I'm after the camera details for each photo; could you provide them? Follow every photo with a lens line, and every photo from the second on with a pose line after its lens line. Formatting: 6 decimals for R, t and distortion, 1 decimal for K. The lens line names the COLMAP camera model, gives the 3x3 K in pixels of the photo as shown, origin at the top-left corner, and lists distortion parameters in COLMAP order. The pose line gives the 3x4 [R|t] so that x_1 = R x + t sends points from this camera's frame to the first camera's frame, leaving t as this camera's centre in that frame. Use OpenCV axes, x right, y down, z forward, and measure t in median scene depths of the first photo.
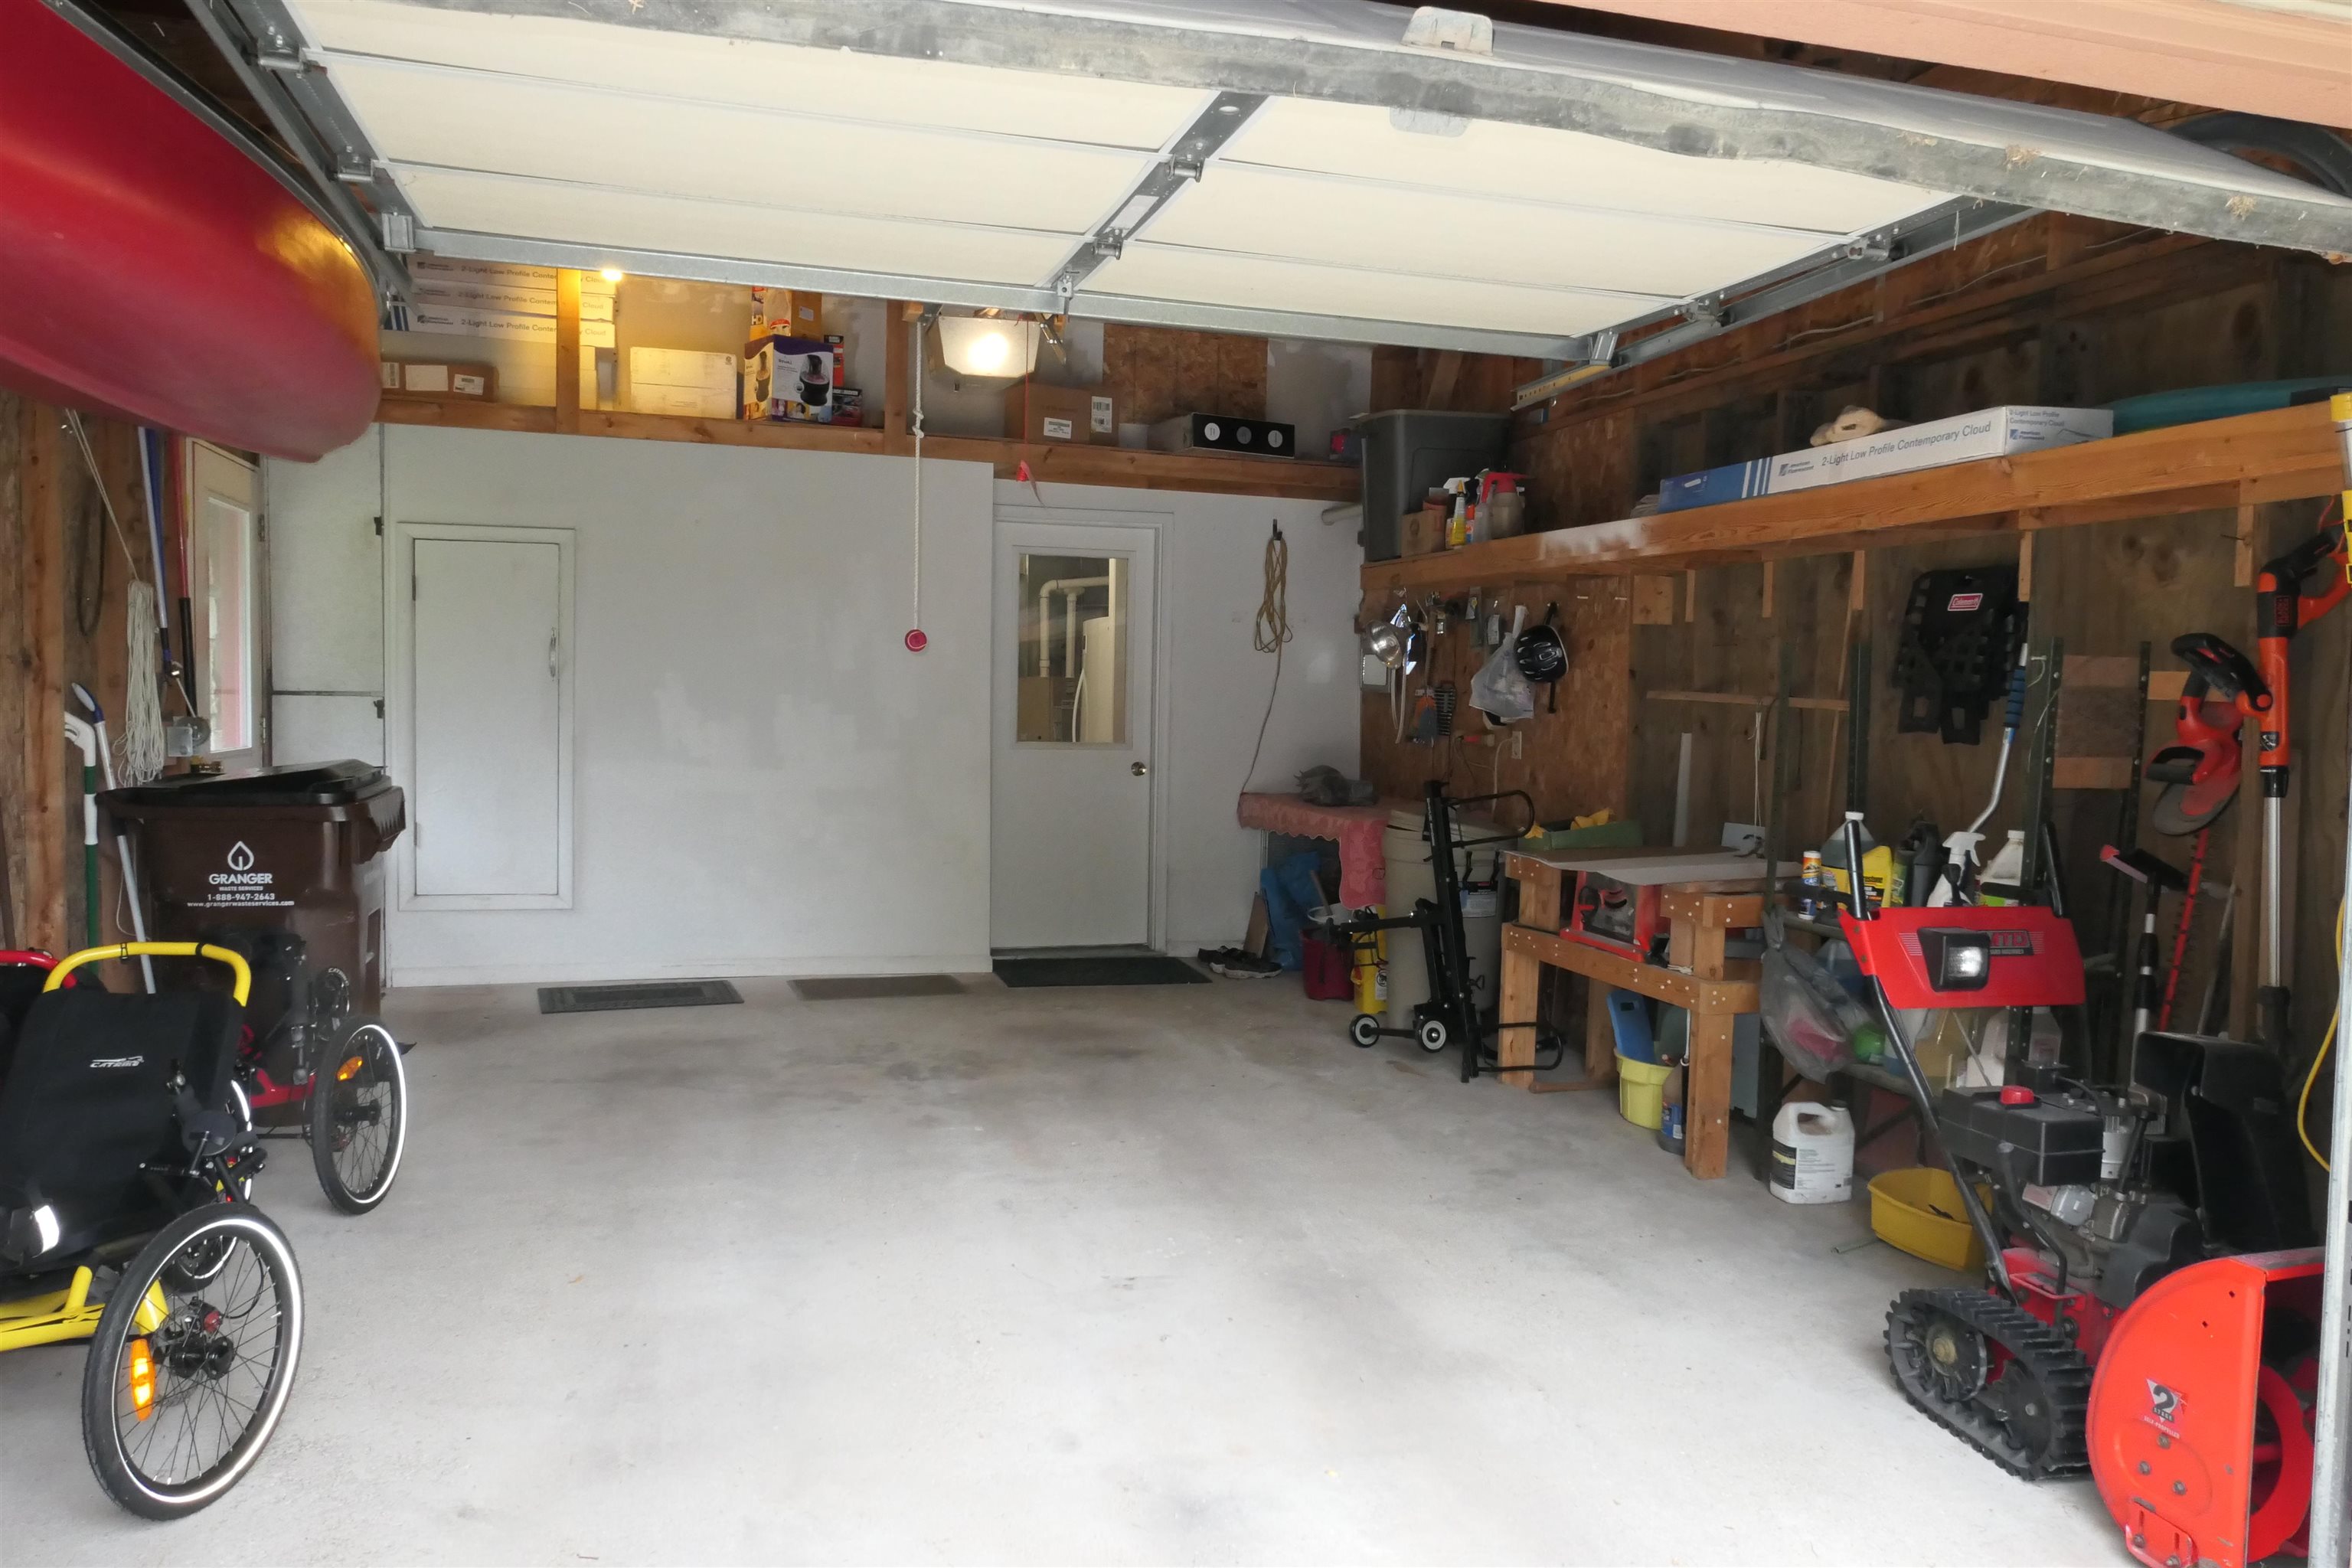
lens RADIAL K [[1647.5, 0, 1176.0], [0, 1647.5, 784.0], [0, 0, 1]] dist [-0.055331, 0.034613]
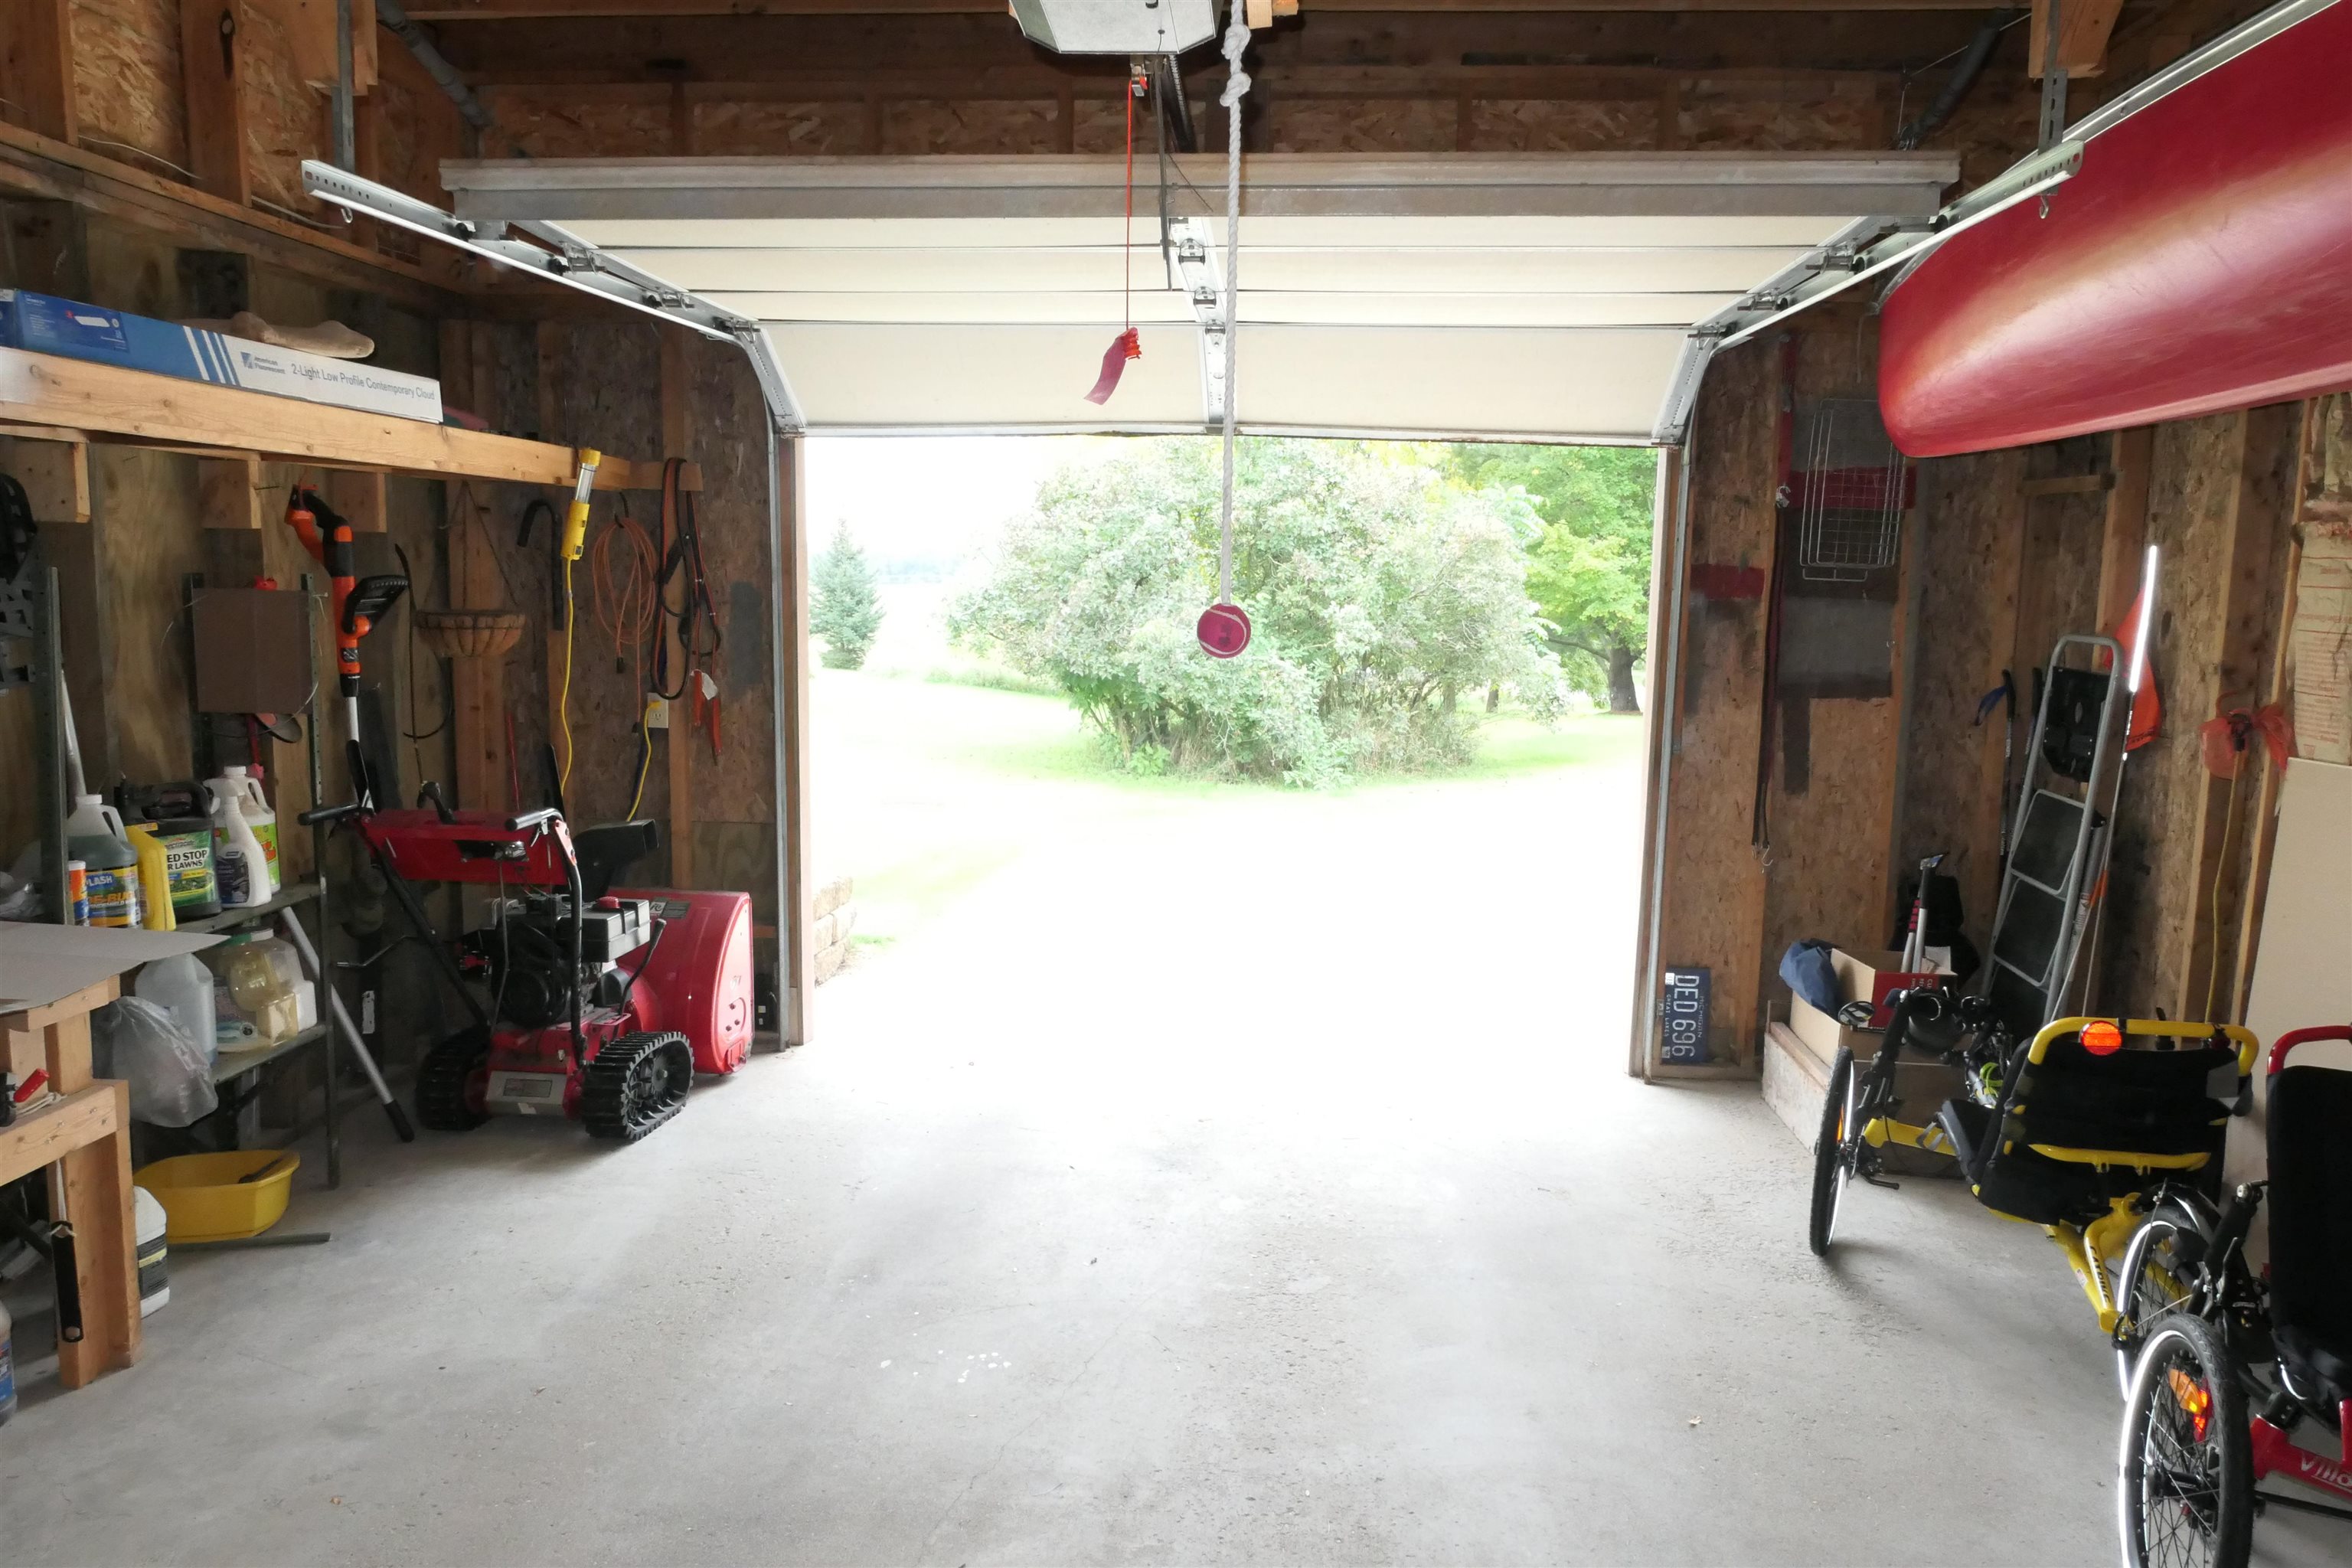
lens RADIAL K [[1647.5, 0, 1176.0], [0, 1647.5, 784.0], [0, 0, 1]] dist [-0.055331, 0.034613]
pose [[-0.939482, -0.085084, 0.331866, -0.325845], [-0.020703, 0.981000, 0.192901, -0.150861], [-0.341973, 0.174356, -0.923393, 1.590635]]
